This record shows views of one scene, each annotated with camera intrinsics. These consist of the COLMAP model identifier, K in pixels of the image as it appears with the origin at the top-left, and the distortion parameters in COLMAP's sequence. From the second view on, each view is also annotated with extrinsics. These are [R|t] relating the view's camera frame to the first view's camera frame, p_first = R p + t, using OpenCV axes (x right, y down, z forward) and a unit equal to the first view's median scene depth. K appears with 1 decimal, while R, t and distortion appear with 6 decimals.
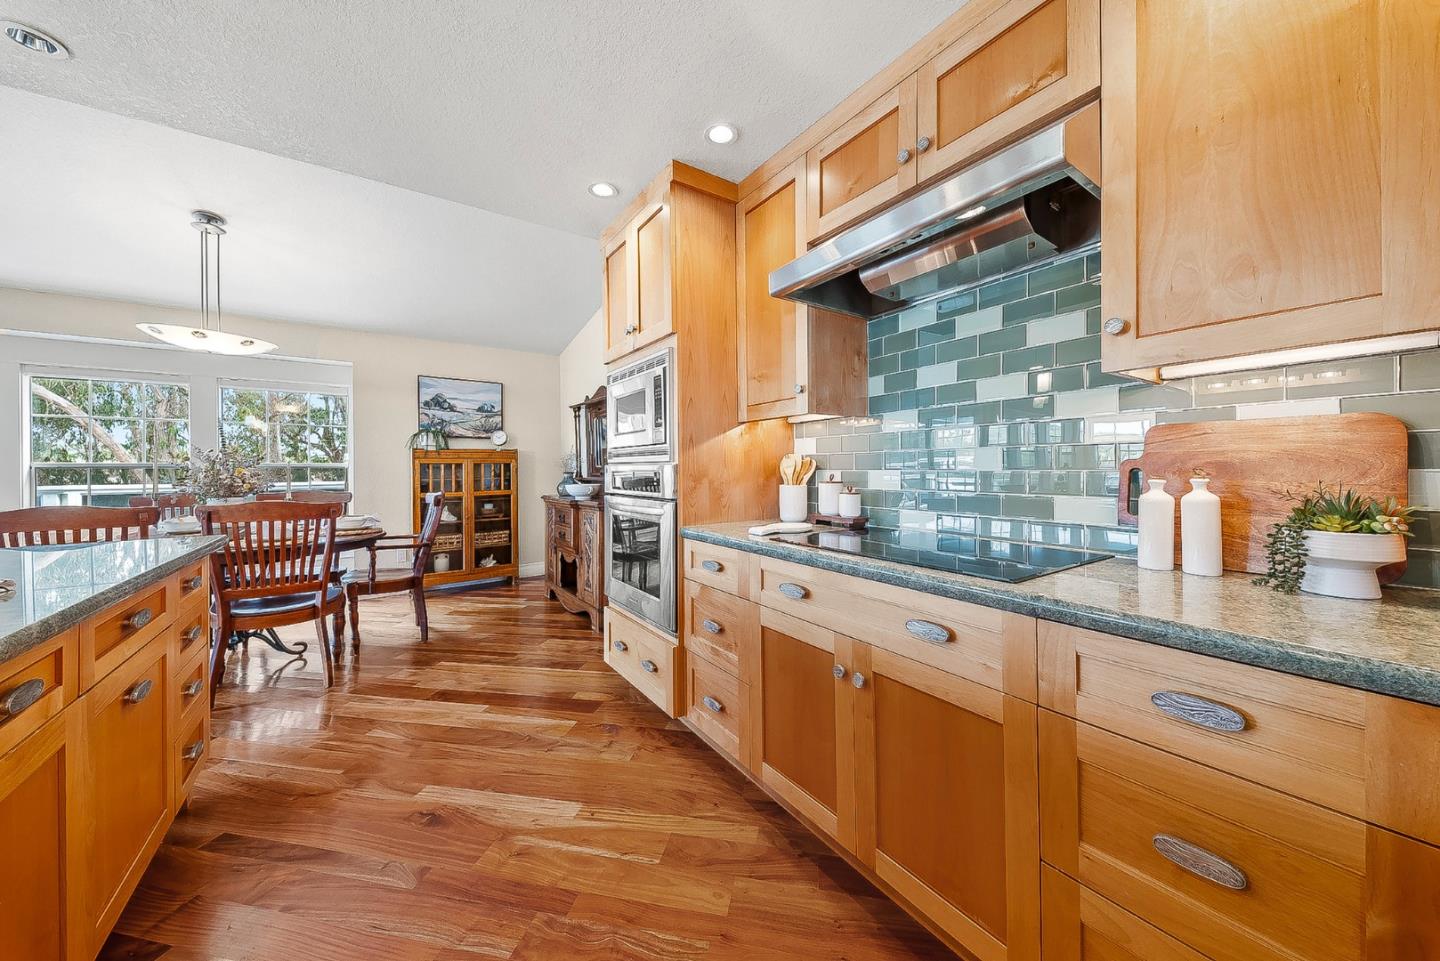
lens RADIAL K [[500.0, 0, 723.5], [0, 500.0, 473.9], [0, 0, 1]] dist [0.012042, -0.000090]
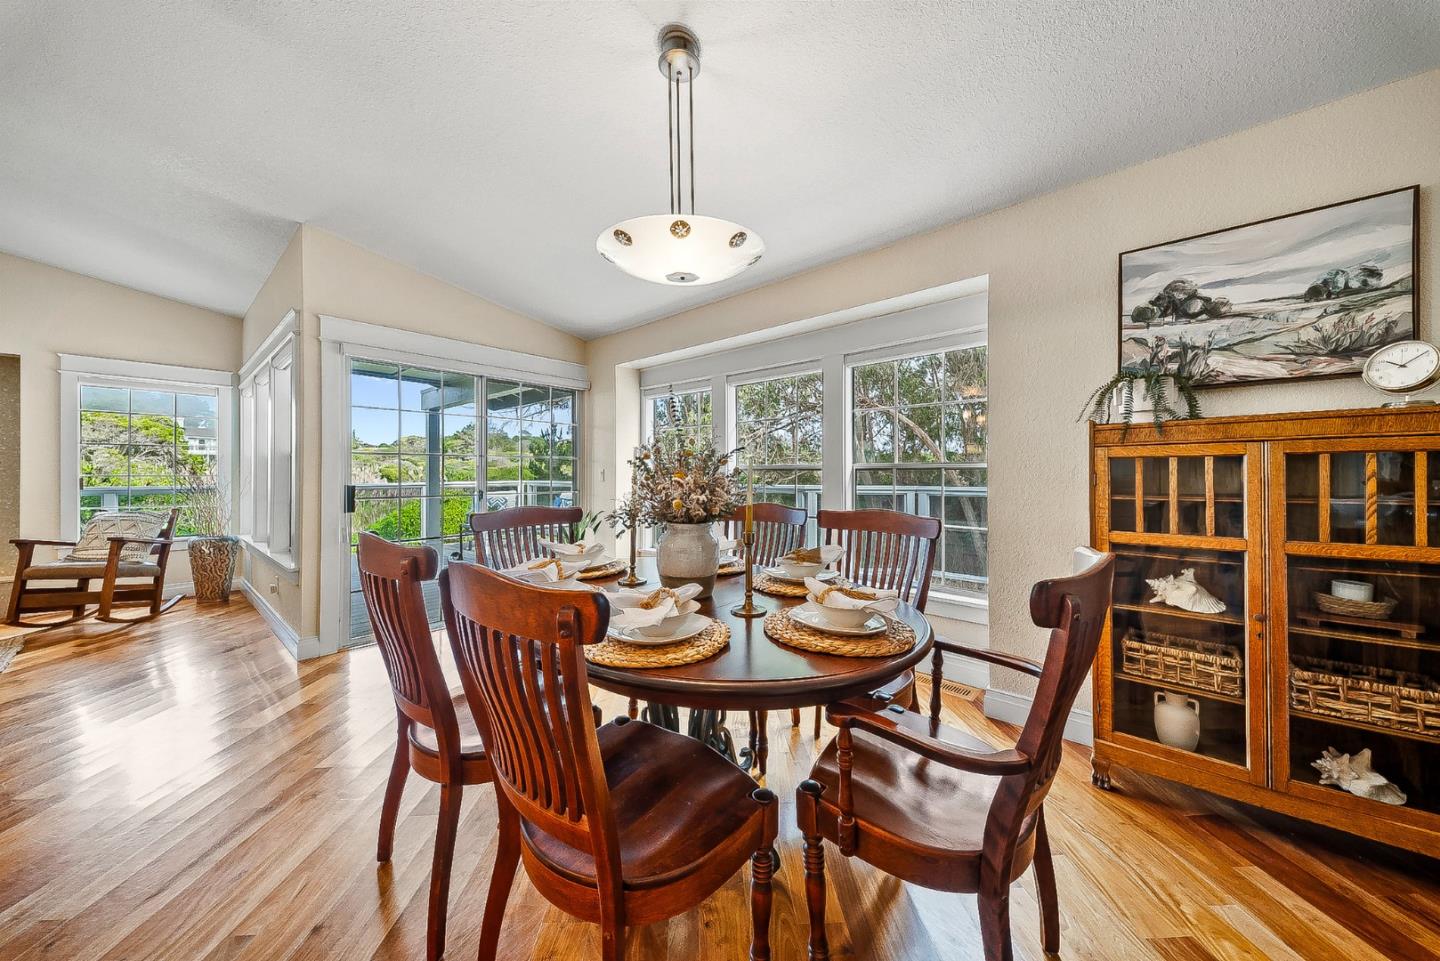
lens RADIAL K [[511.3, 0, 725.7], [0, 511.3, 470.4], [0, 0, 1]] dist [0.000067, -0.000170]
pose [[0.232843, -0.000245, -0.972514, -0.271310], [-0.004589, 0.999989, -0.001351, -0.009003], [0.972504, 0.004778, 0.232839, 0.593791]]
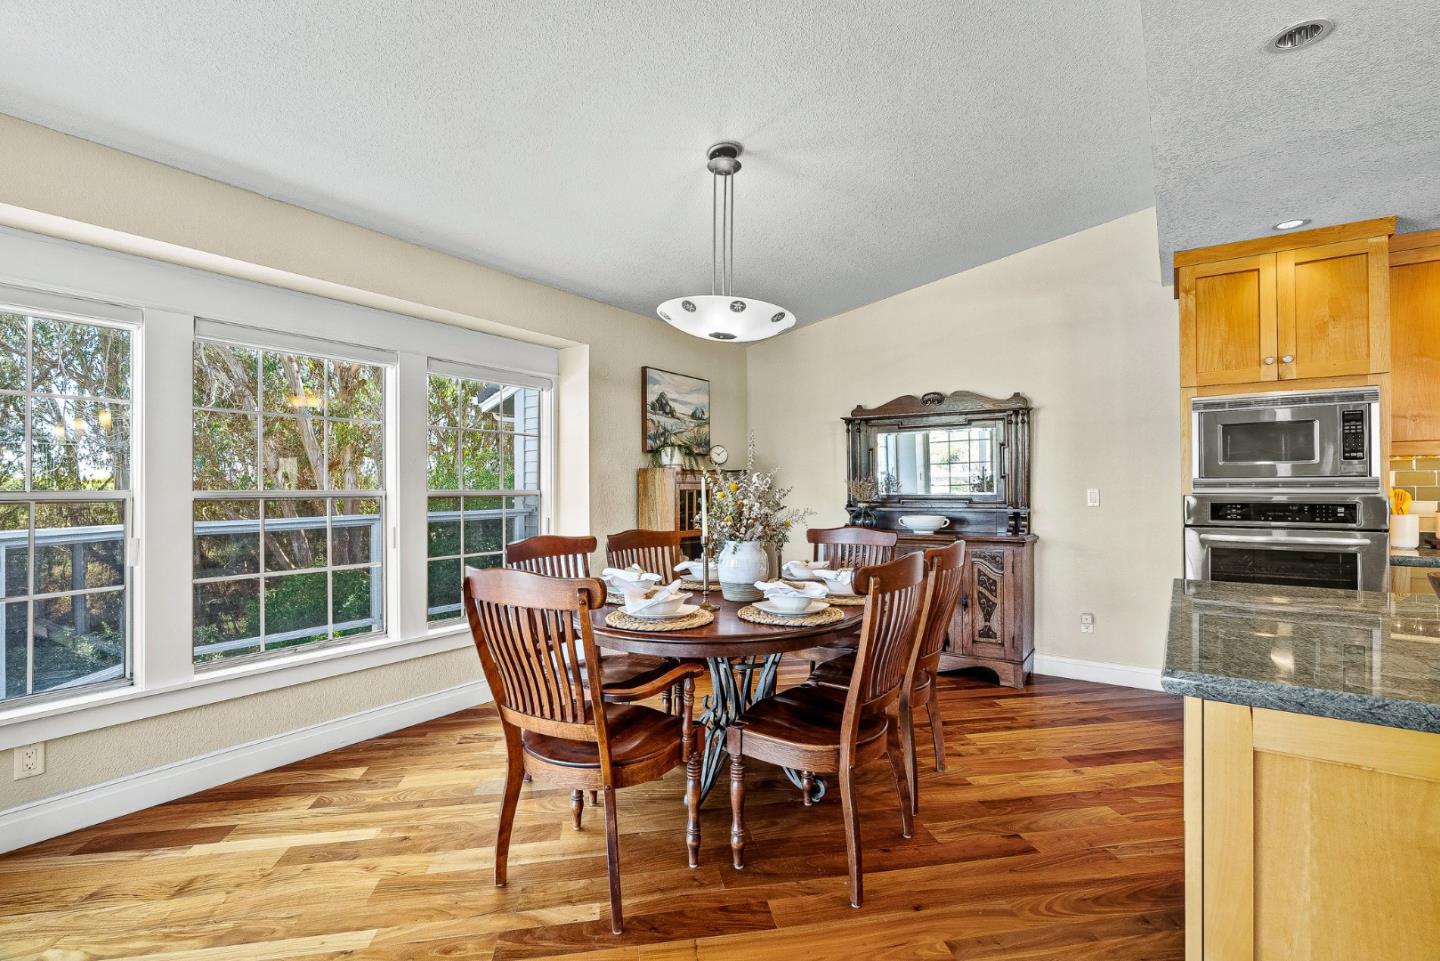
lens RADIAL K [[658.3, 0, 727.9], [0, 658.3, 491.7], [0, 0, 1]] dist [-0.013725, 0.004564]
pose [[0.935805, -0.001056, 0.352517, -0.857055], [0.003986, 0.999963, -0.007584, -0.011020], [-0.352496, 0.008502, 0.935775, 0.091062]]
